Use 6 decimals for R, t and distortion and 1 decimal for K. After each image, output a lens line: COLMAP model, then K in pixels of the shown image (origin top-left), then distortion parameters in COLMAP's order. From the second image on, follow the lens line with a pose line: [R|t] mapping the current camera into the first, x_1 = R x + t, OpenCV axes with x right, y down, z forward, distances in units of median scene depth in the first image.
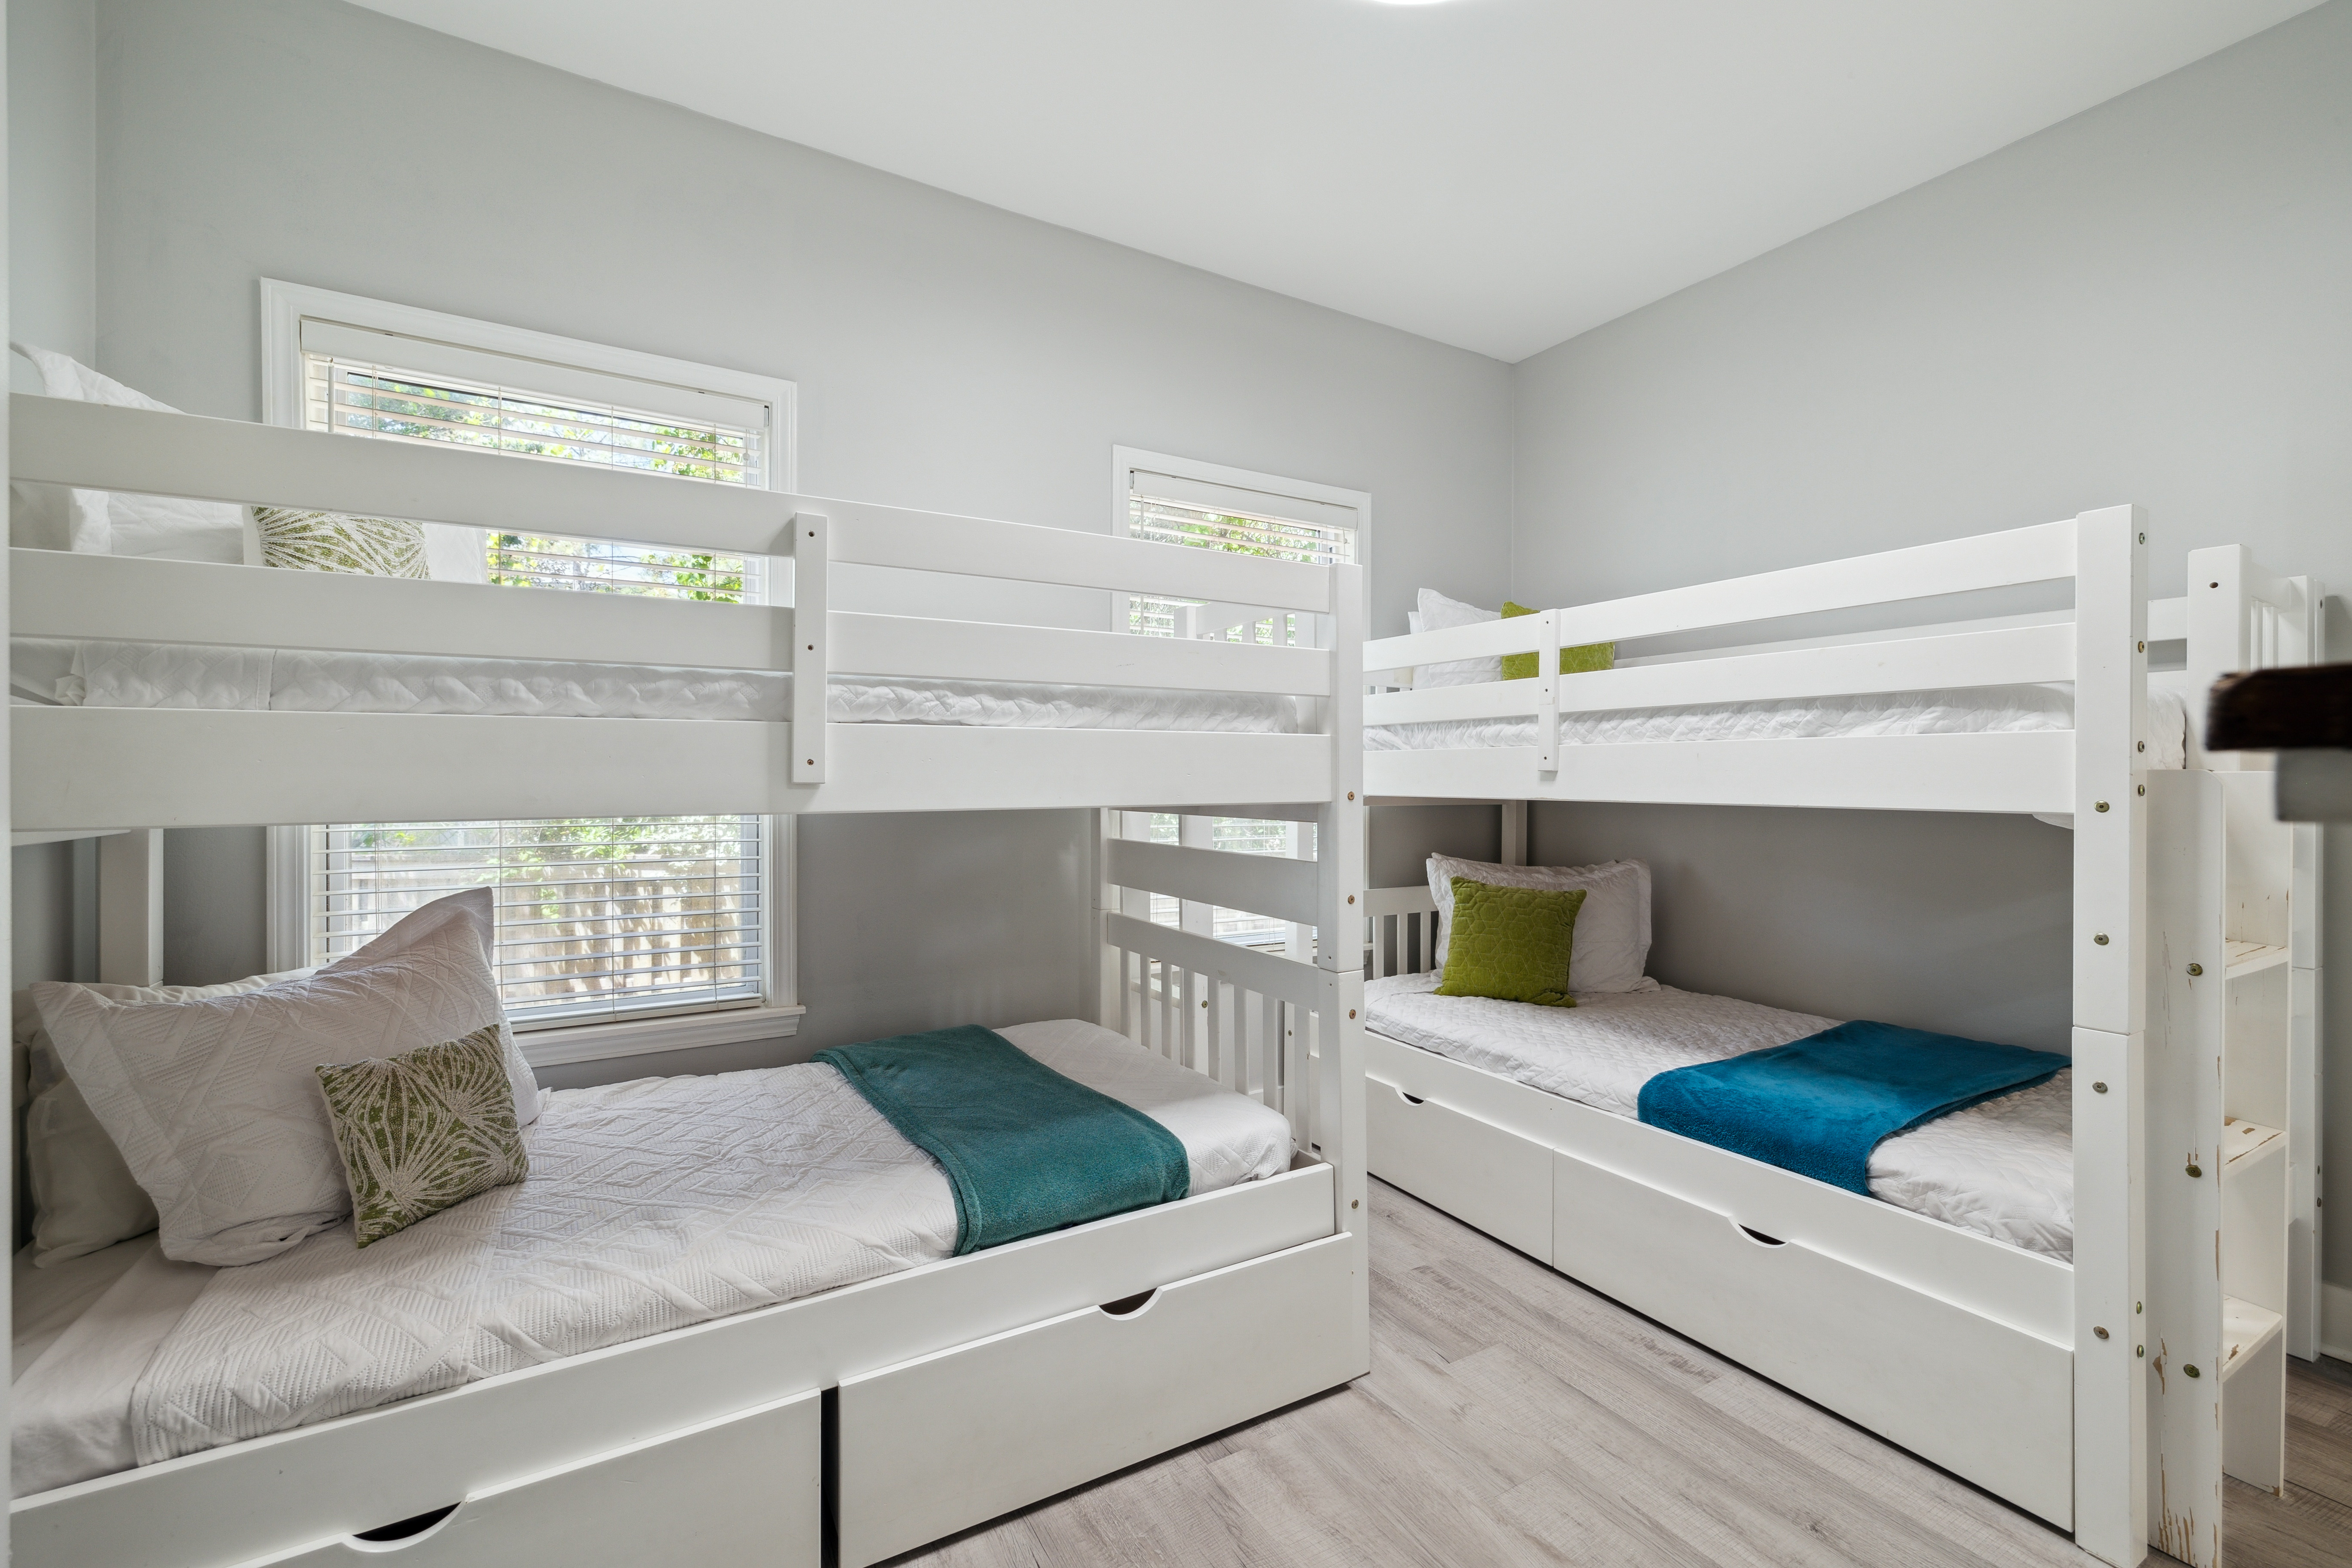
lens RADIAL K [[990.7, 0, 1167.7], [0, 990.7, 777.2], [0, 0, 1]] dist [-0.000420, 0.000224]
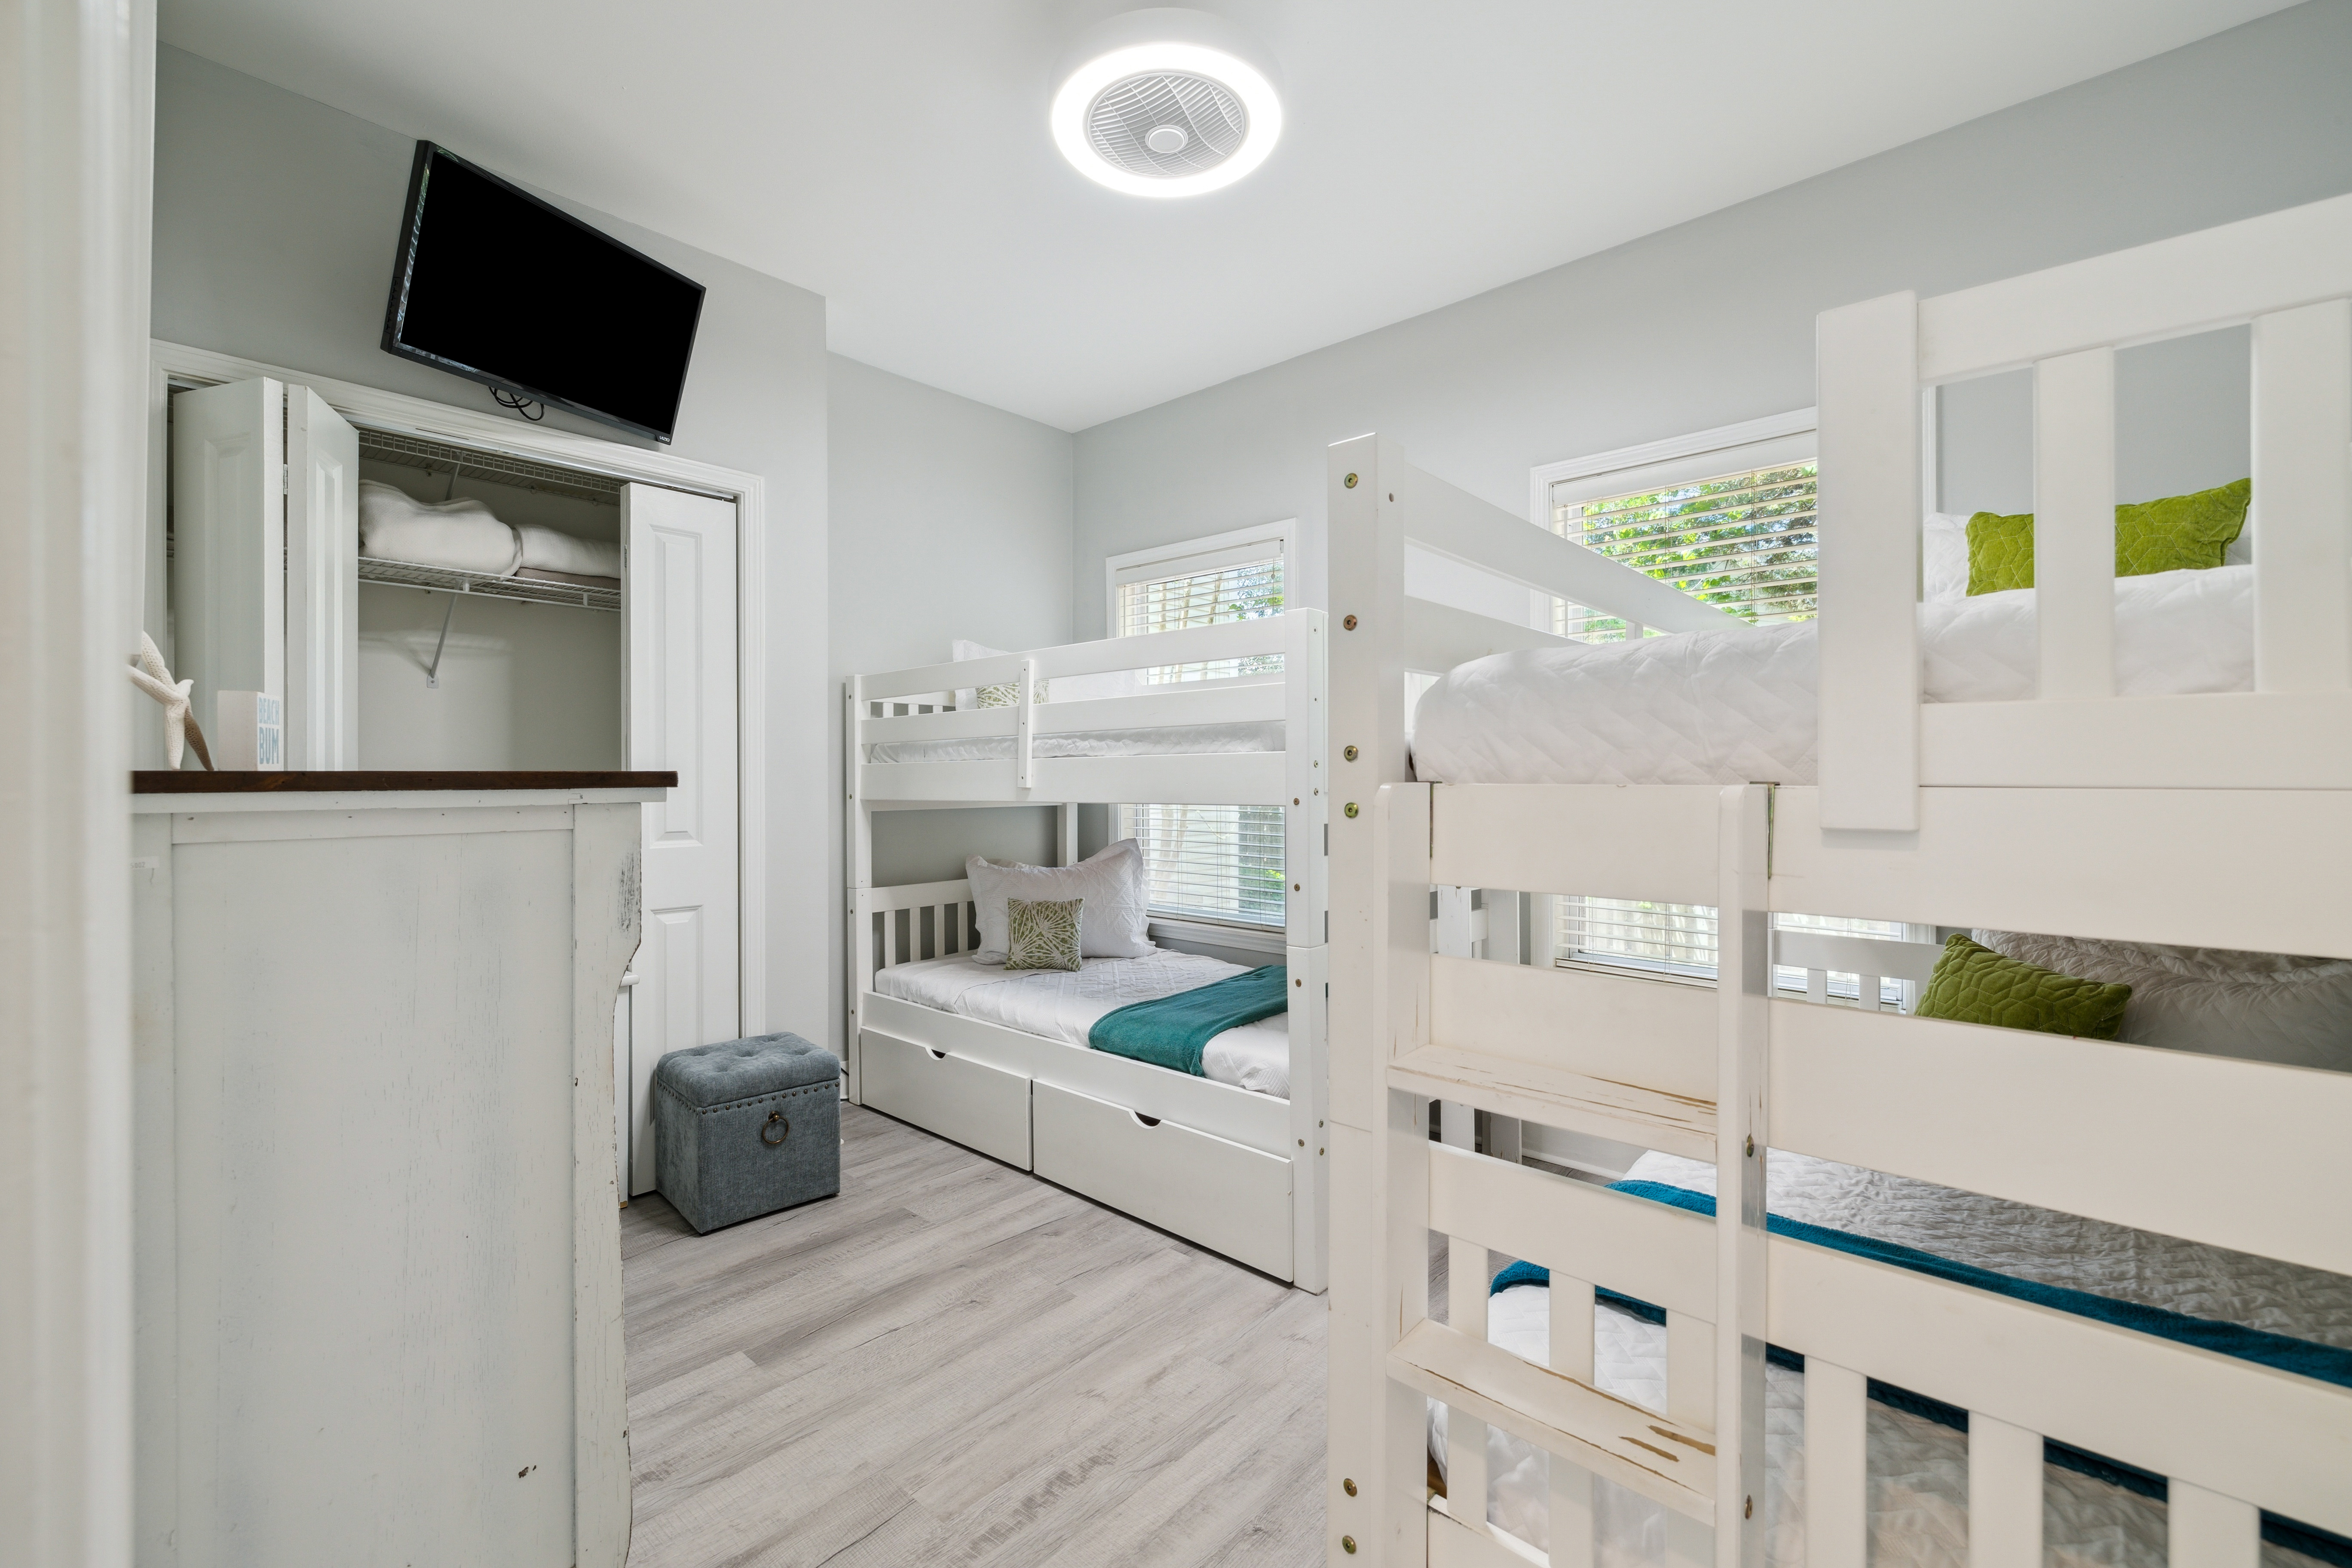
lens RADIAL K [[990.7, 0, 1167.7], [0, 990.7, 777.2], [0, 0, 1]] dist [-0.000420, 0.000224]
pose [[0.295997, -0.001894, -0.955187, 1.543581], [-0.002290, 0.999994, -0.002692, -0.009202], [0.955186, 0.002985, 0.295991, 0.589108]]
